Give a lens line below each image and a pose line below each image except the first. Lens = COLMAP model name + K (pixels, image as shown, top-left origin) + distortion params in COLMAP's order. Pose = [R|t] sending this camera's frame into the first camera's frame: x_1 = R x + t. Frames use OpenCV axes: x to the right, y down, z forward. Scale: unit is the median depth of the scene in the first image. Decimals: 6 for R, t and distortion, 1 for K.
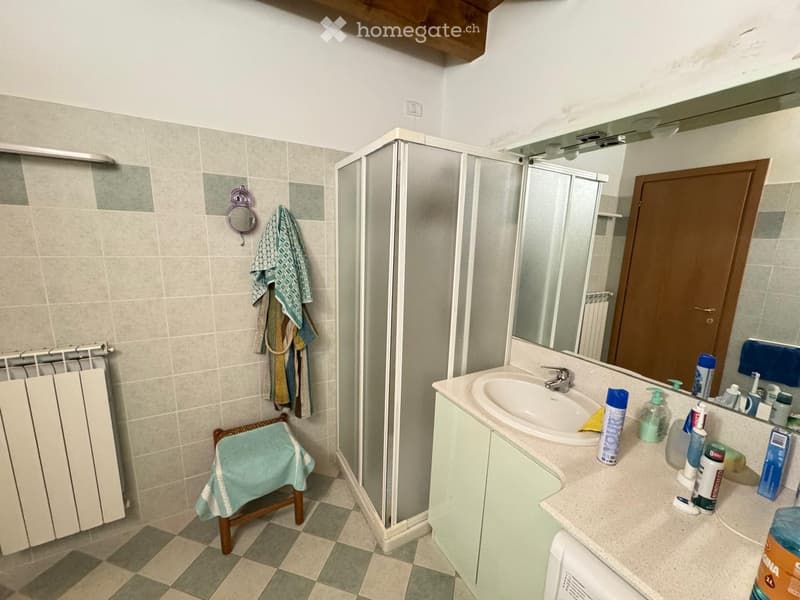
lens RADIAL K [[320.5, 0, 398.9], [0, 320.5, 299.7], [0, 0, 1]] dist [-0.001631, 0.000076]
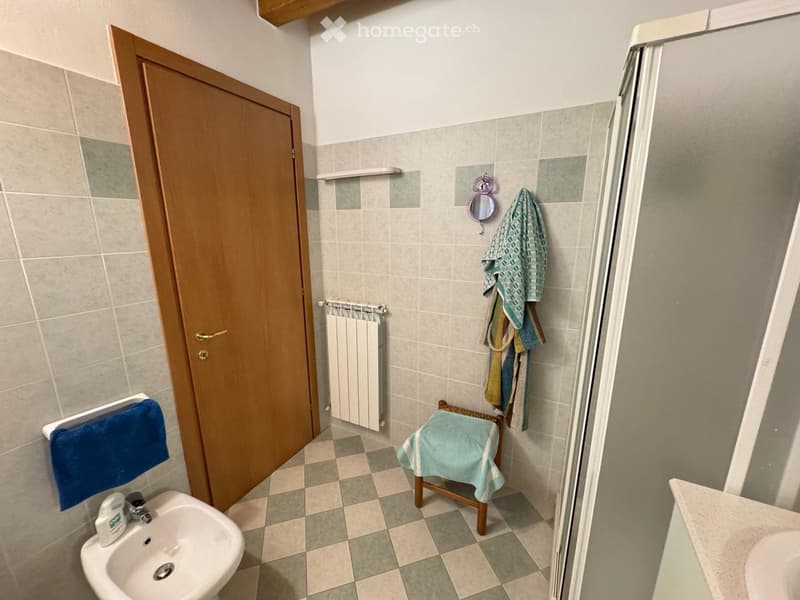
lens RADIAL K [[320.5, 0, 400.9], [0, 320.5, 299.2], [0, 0, 1]] dist [-0.001631, 0.000076]
pose [[0.536431, 0.155159, -0.829559, 0.240986], [-0.142139, 0.985523, 0.092417, -0.026158], [0.831889, 0.068337, 0.550719, 0.257218]]
